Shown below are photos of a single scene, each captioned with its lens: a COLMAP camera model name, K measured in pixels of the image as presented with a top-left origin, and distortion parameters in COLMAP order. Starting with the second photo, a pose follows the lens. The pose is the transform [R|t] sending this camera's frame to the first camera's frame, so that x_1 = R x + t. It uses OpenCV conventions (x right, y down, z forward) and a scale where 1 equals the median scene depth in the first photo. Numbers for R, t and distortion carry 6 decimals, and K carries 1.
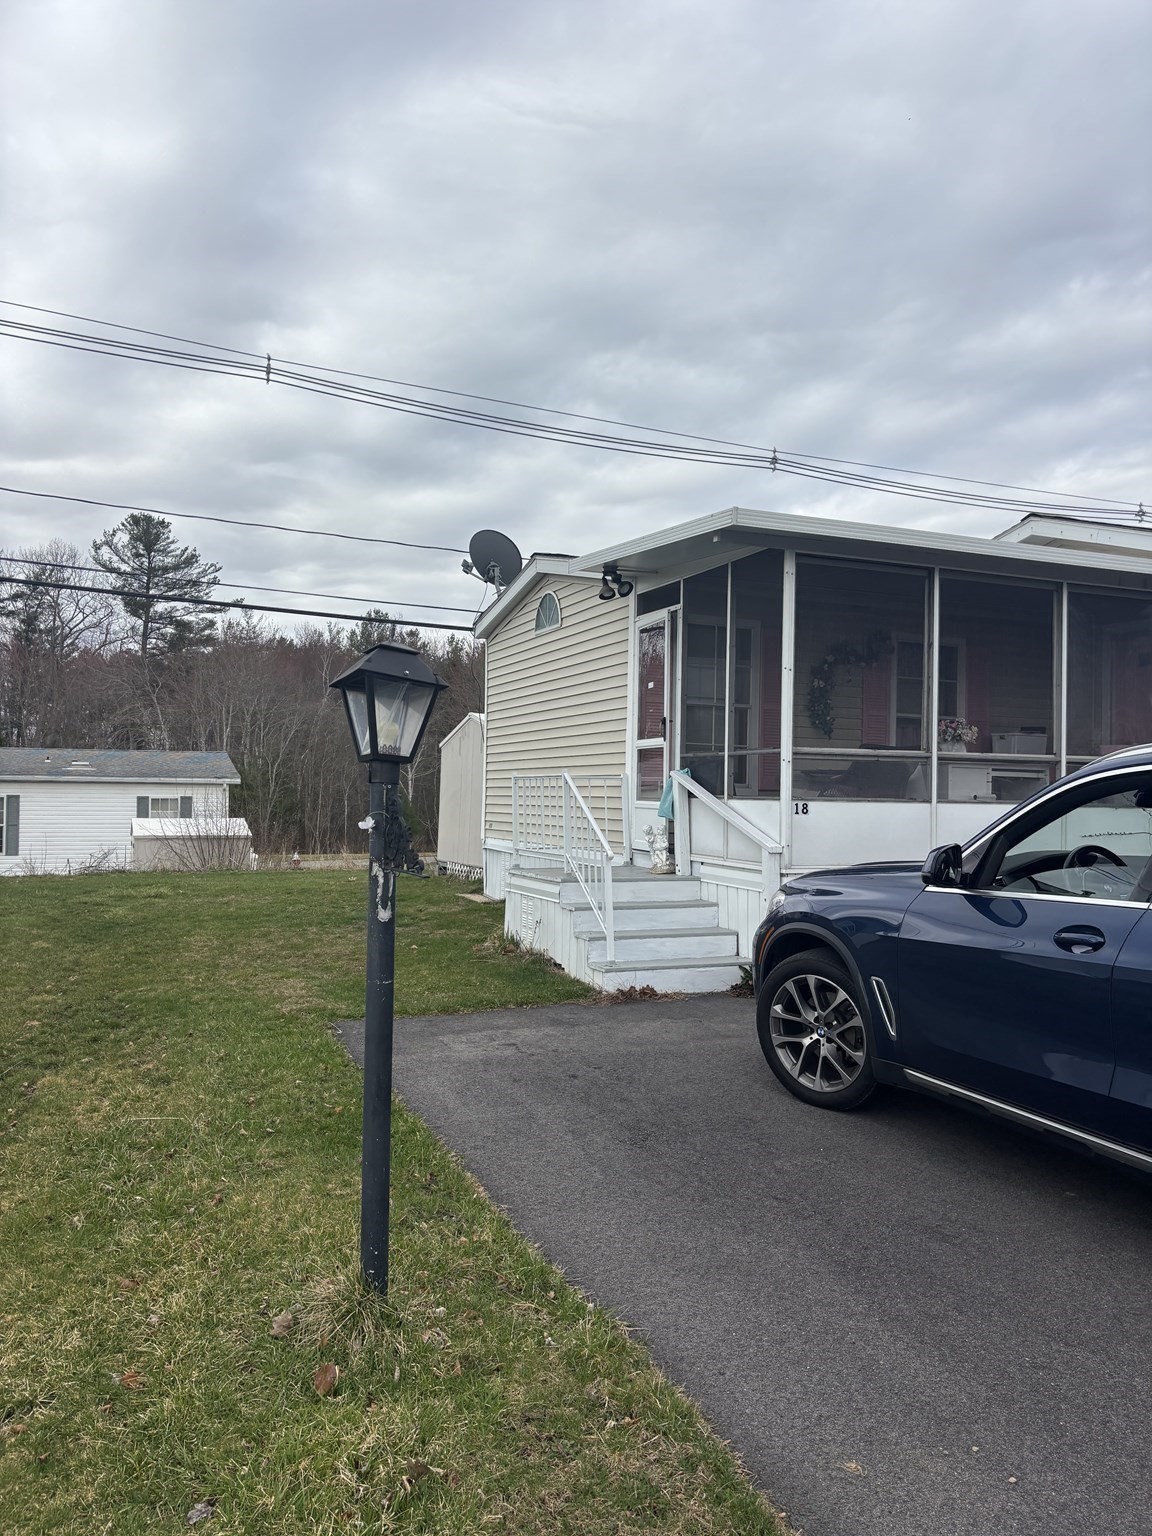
lens RADIAL K [[1164.2, 0, 579.7], [0, 1164.2, 766.7], [0, 0, 1]] dist [-0.001288, -0.002426]
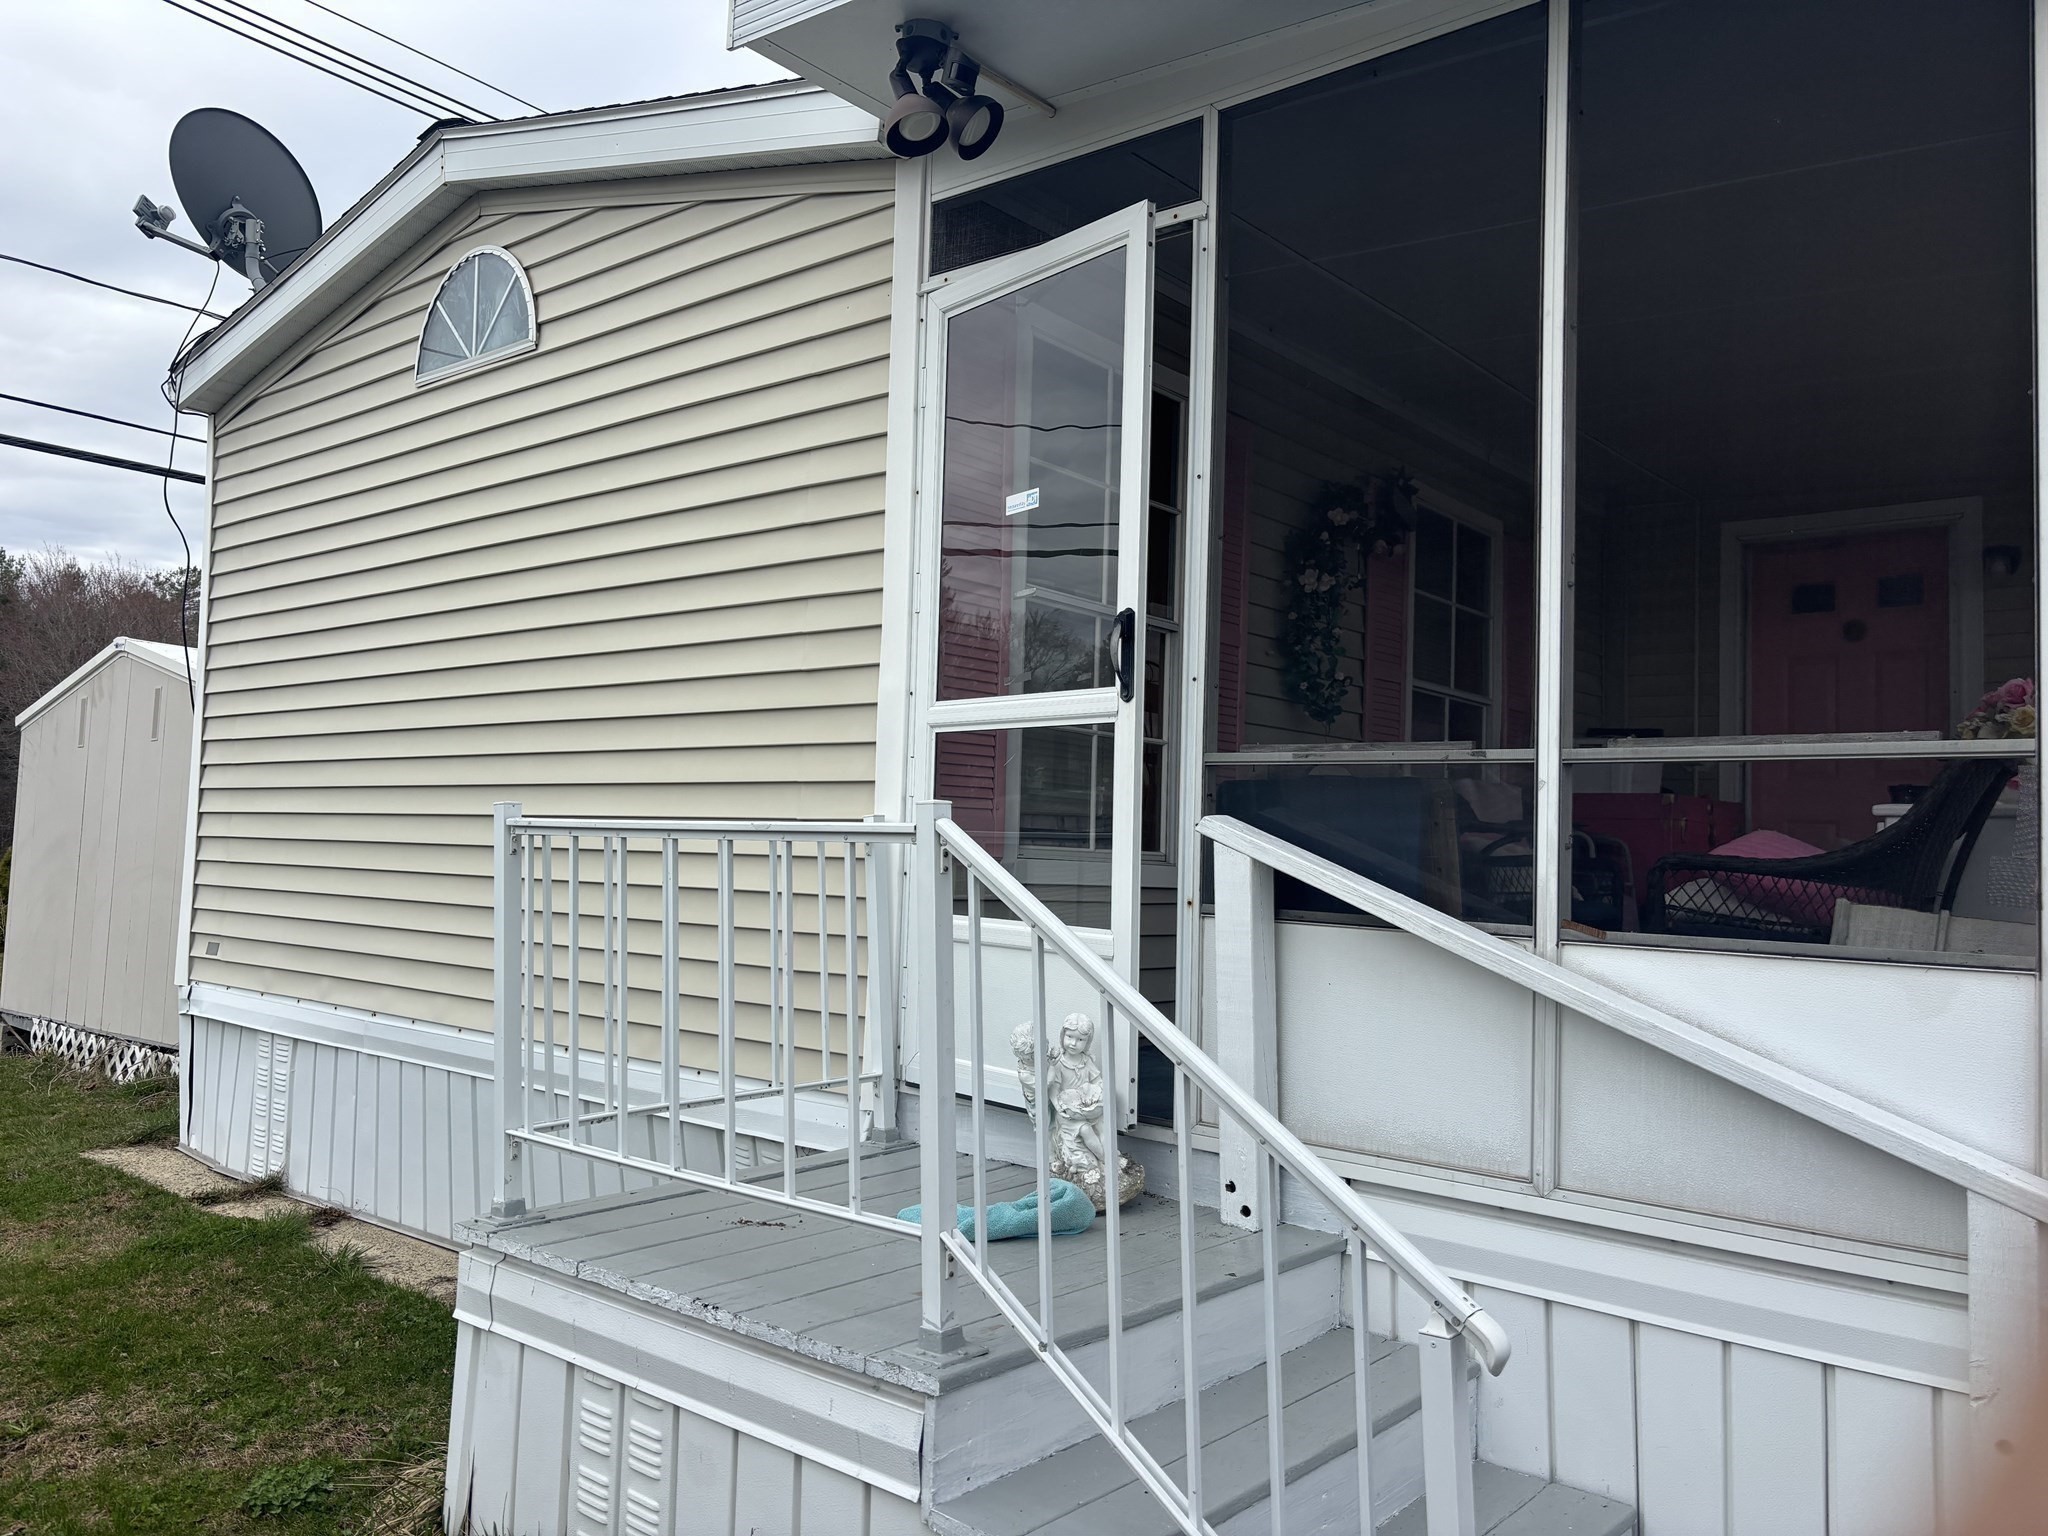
lens RADIAL K [[1552.3, 0, 1015.6], [0, 1552.3, 778.0], [0, 0, 1]] dist [-0.001288, -0.002426]
pose [[0.886948, 0.033447, 0.460657, -0.091612], [-0.028210, 0.999435, -0.018252, 0.001871], [-0.461007, 0.003194, 0.887391, 0.559083]]
